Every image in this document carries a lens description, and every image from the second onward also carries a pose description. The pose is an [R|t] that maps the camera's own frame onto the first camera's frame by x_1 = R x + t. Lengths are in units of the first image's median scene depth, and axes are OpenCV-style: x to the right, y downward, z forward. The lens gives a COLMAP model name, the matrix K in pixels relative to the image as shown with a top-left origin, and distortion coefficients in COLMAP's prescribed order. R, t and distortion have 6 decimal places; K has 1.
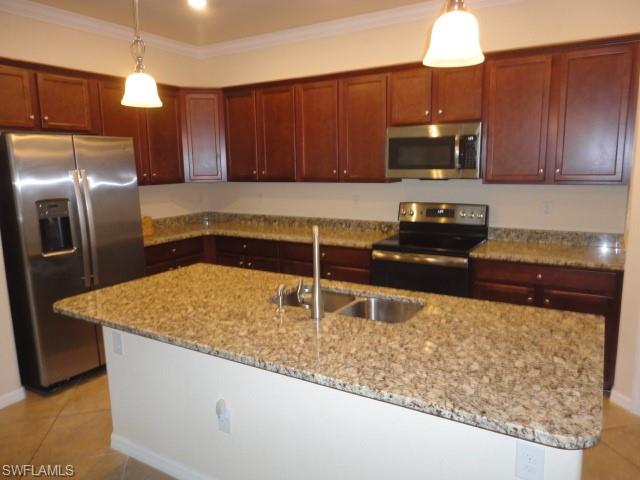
lens RADIAL K [[464.1, 0, 320.0], [0, 464.1, 240.0], [0, 0, 1]] dist [-0.006348, -0.000156]
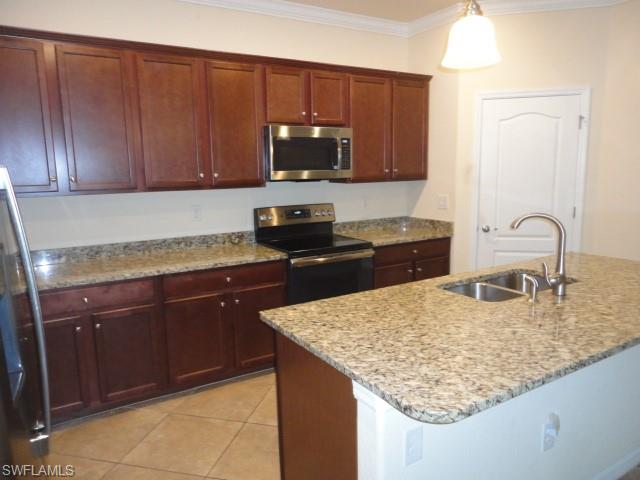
lens RADIAL K [[464.1, 0, 320.0], [0, 464.1, 240.0], [0, 0, 1]] dist [-0.006348, -0.000156]
pose [[0.459856, -0.129298, 0.878530, -0.622906], [0.159605, 0.985266, 0.061464, -0.059200], [-0.873532, 0.111954, 0.473717, 0.500891]]
